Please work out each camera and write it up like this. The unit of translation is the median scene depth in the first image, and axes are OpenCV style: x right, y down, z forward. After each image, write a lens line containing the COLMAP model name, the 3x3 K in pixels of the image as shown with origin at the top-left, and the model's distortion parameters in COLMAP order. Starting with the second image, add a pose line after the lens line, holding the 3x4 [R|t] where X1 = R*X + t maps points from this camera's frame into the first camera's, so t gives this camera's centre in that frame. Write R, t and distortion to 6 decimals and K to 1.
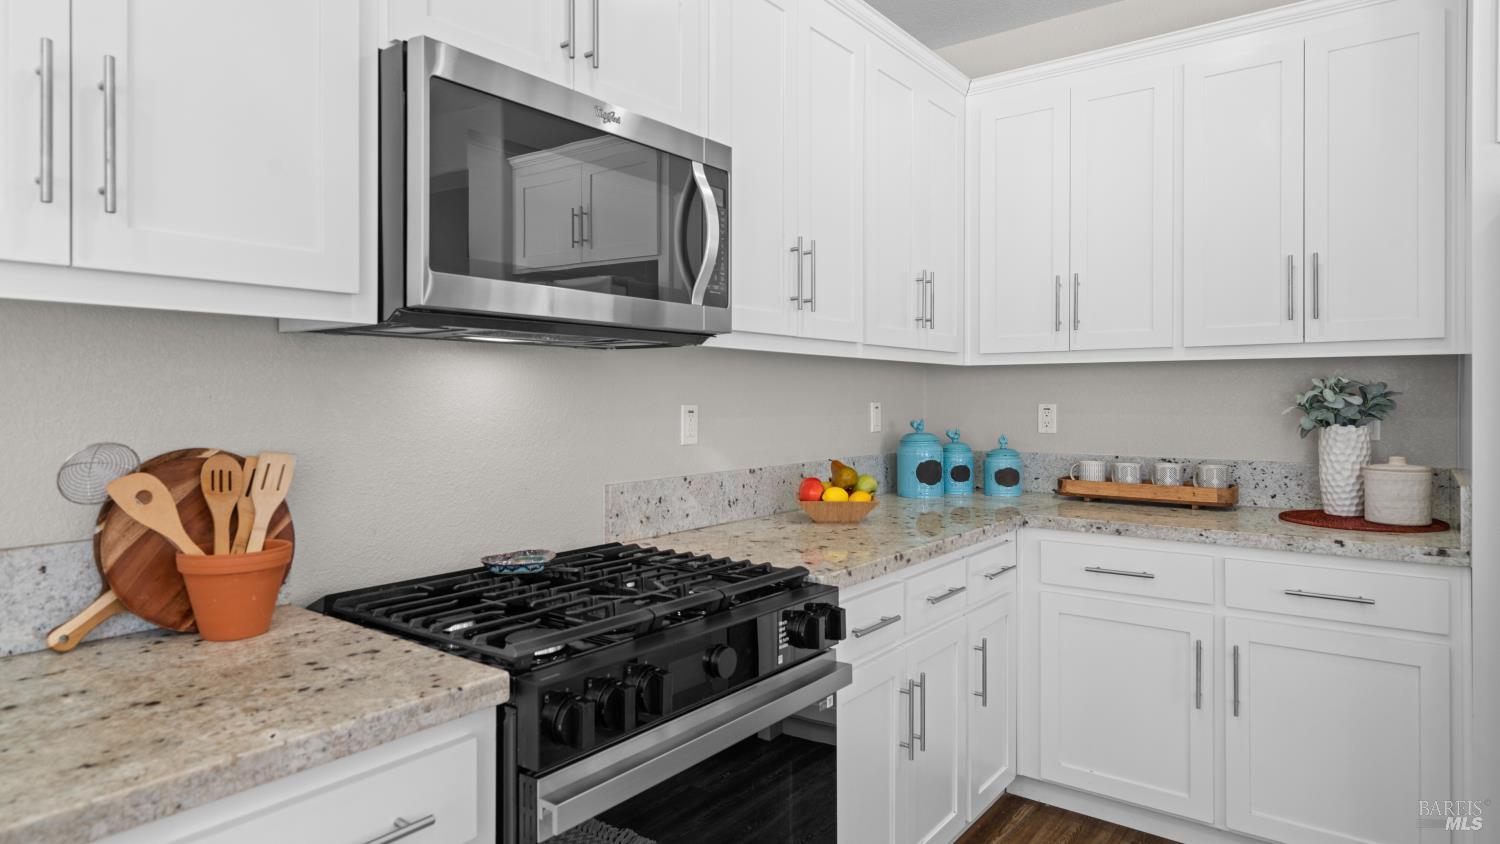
lens RADIAL K [[865.5, 0, 748.0], [0, 865.5, 392.4], [0, 0, 1]] dist [0.006391, 0.002310]
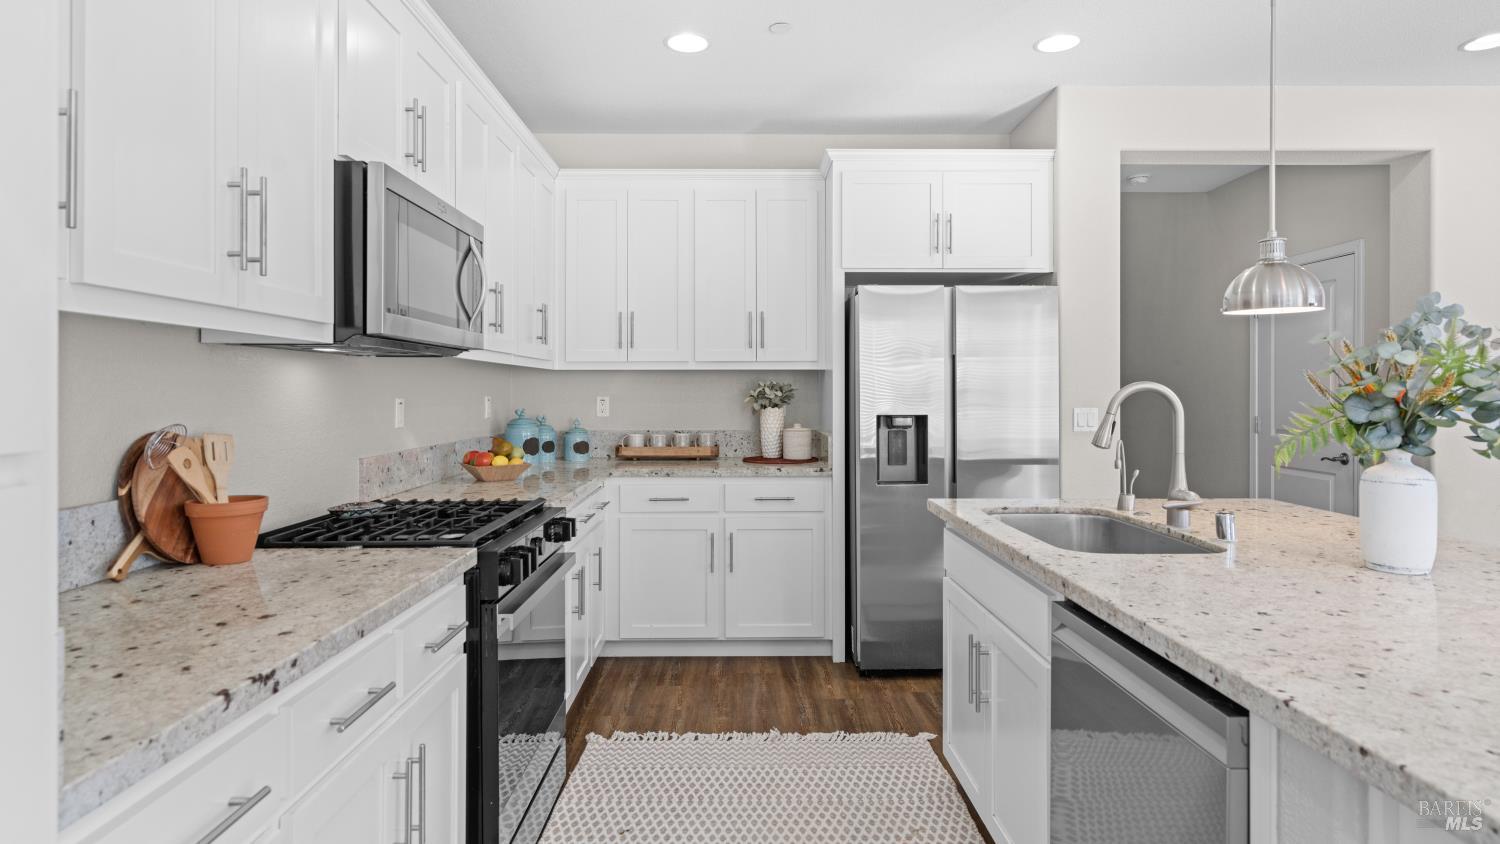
lens RADIAL K [[806.2, 0, 750.8], [0, 806.2, 384.7], [0, 0, 1]] dist [0.000808, -0.000030]
pose [[0.785720, 0.004805, 0.618563, -0.413333], [-0.002155, 0.999985, -0.005031, -0.001134], [-0.618578, 0.002620, 0.785719, -0.306836]]
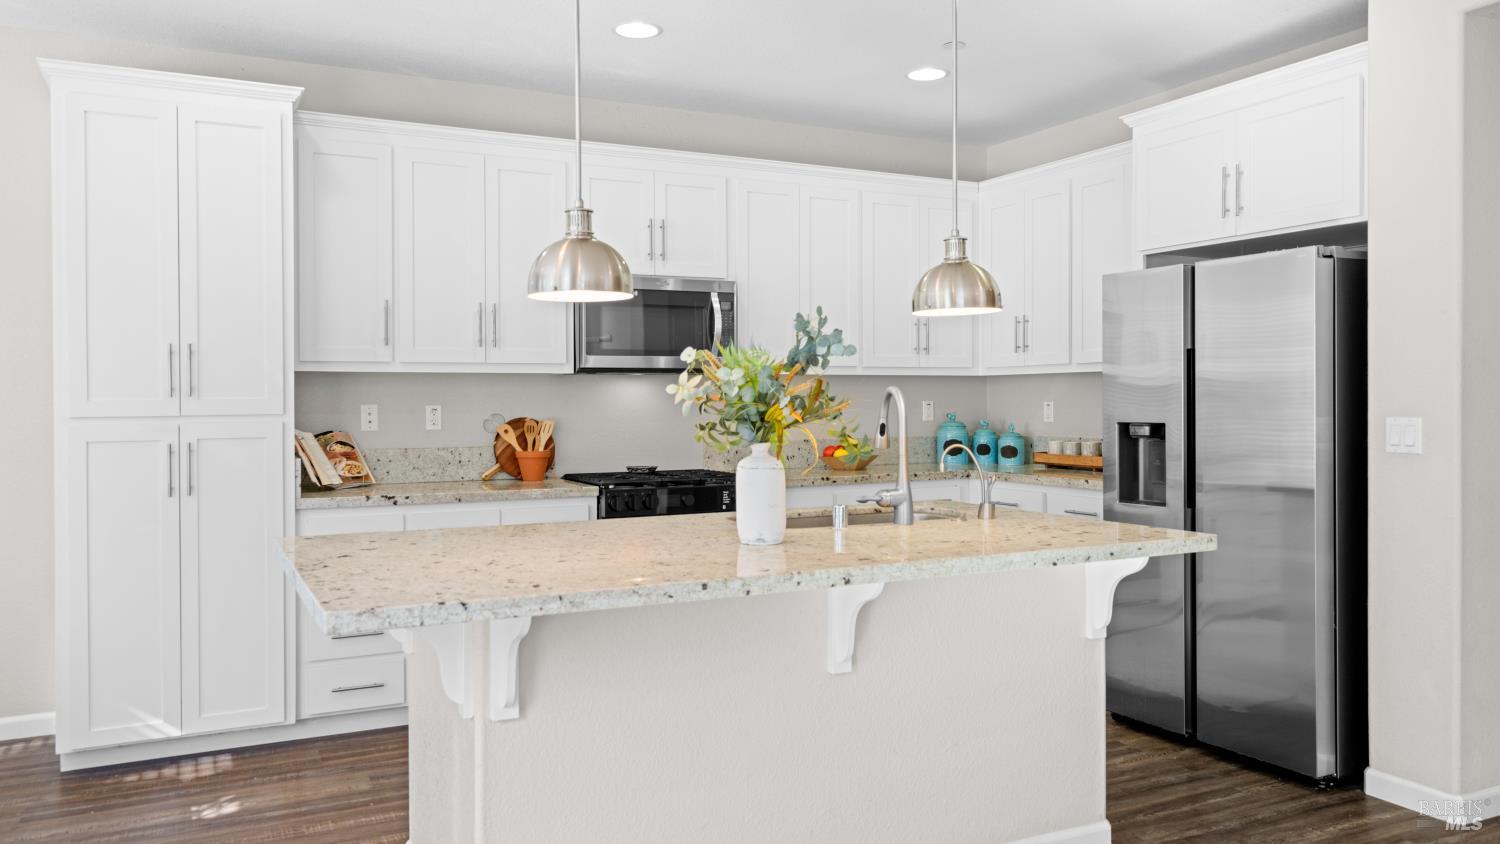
lens RADIAL K [[1101.5, 0, 746.1], [0, 1101.5, 385.2], [0, 0, 1]] dist [0.004120, 0.000241]
pose [[0.899851, -0.011601, -0.436043, 0.946104], [0.008383, 0.999922, -0.009303, -0.000931], [0.436117, 0.004716, 0.899878, -1.143974]]
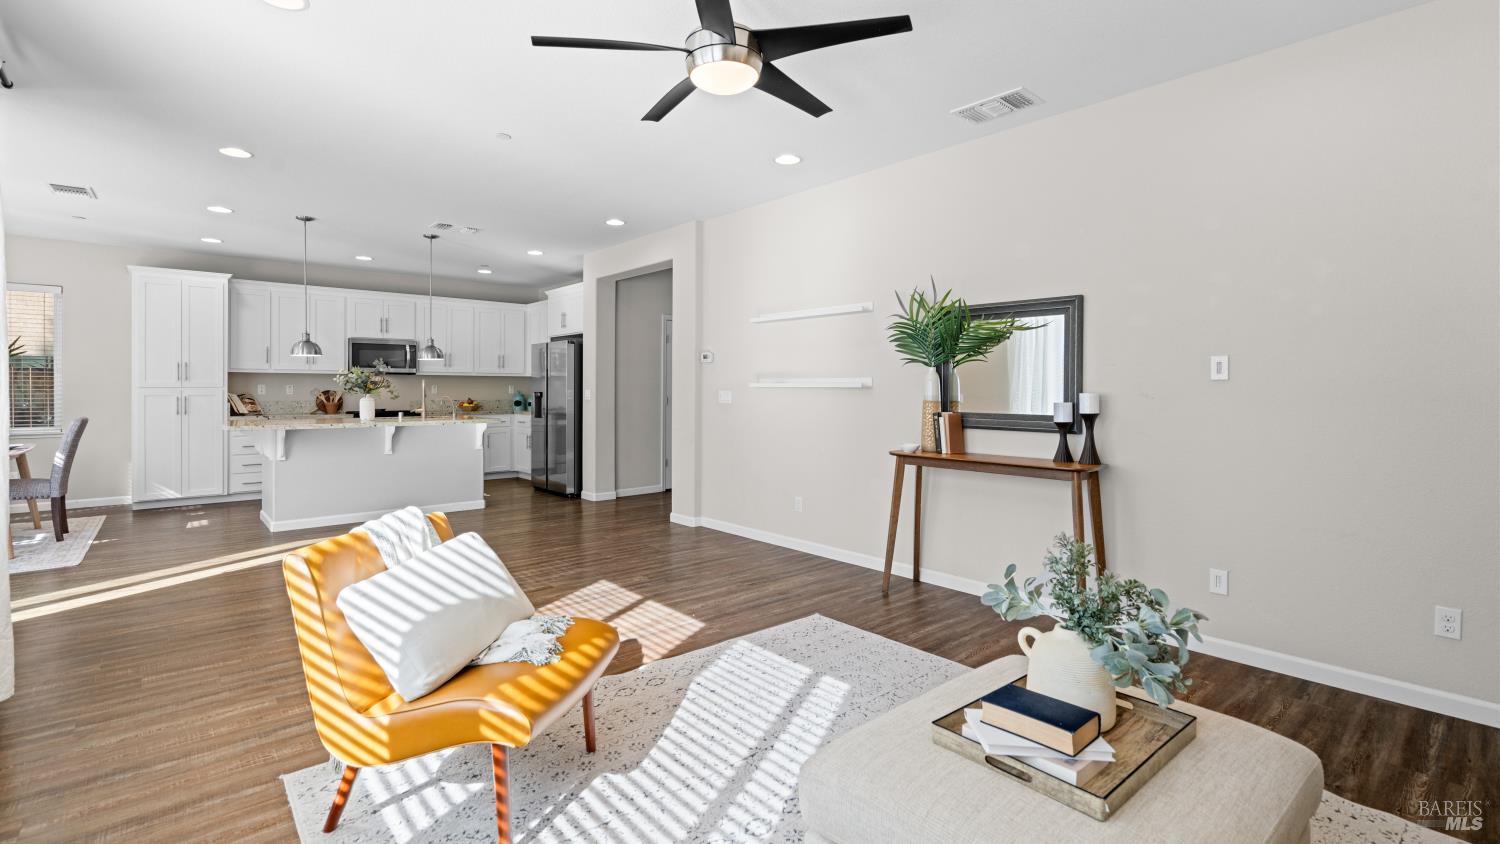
lens RADIAL K [[683.2, 0, 746.9], [0, 683.2, 383.4], [0, 0, 1]] dist [0.002617, 0.001376]
pose [[0.977573, -0.001424, -0.210592, 2.489026], [0.000353, 0.999987, -0.005125, 0.021917], [0.210596, 0.004935, 0.977561, -2.418455]]
